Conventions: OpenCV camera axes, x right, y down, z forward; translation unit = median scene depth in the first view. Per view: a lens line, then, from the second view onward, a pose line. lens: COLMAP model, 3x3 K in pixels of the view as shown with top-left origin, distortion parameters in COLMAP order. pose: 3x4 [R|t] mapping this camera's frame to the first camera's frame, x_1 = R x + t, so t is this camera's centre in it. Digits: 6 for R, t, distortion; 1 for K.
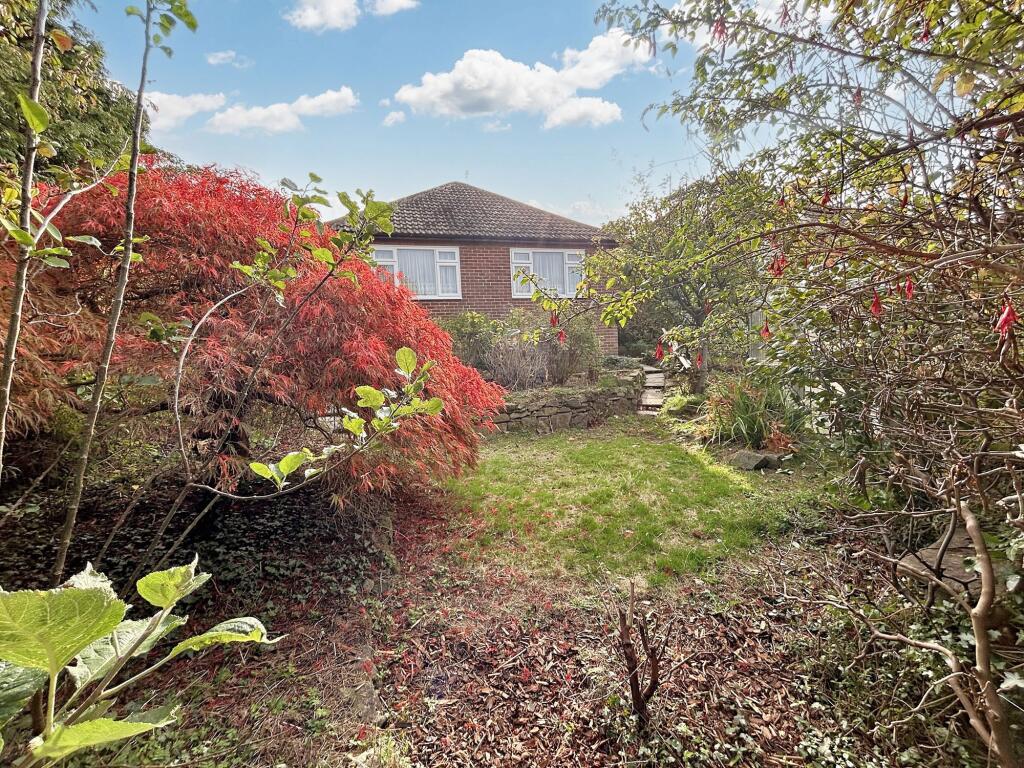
lens RADIAL K [[413.0, 0, 512.0], [0, 413.0, 384.0], [0, 0, 1]] dist [0.001198, 0.000151]
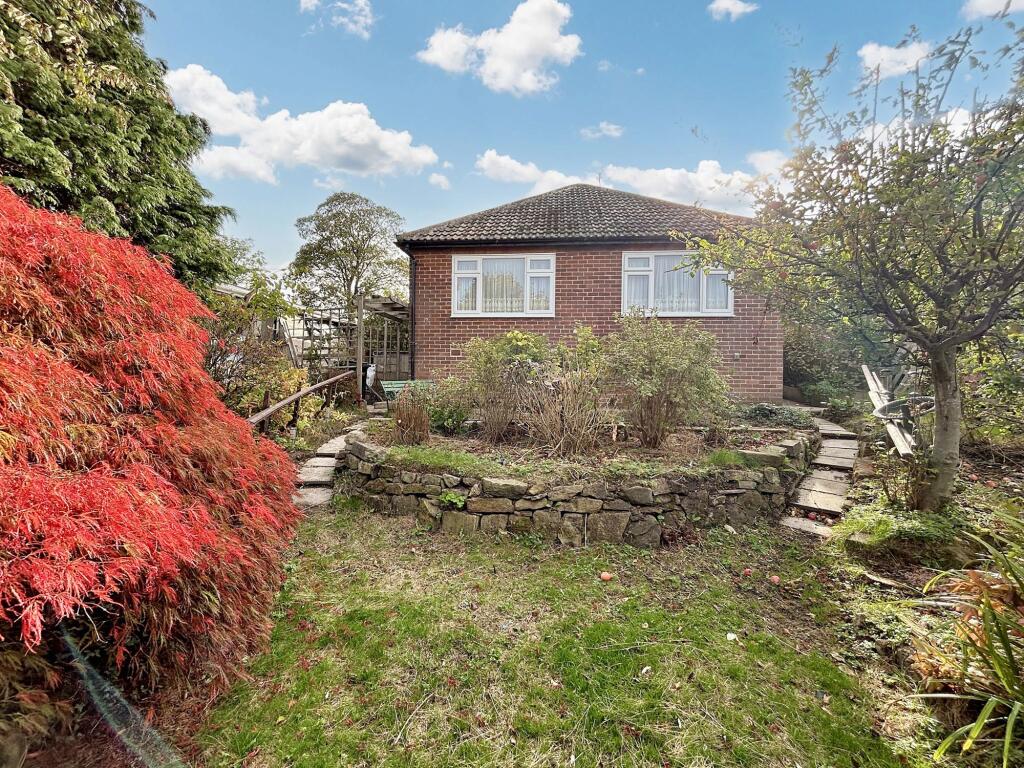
lens RADIAL K [[413.0, 0, 512.0], [0, 413.0, 384.0], [0, 0, 1]] dist [0.001198, 0.000151]
pose [[0.927169, 0.064073, -0.369123, 0.132096], [-0.084346, 0.995672, -0.039032, -0.047046], [0.365024, 0.067323, 0.928561, 0.289206]]
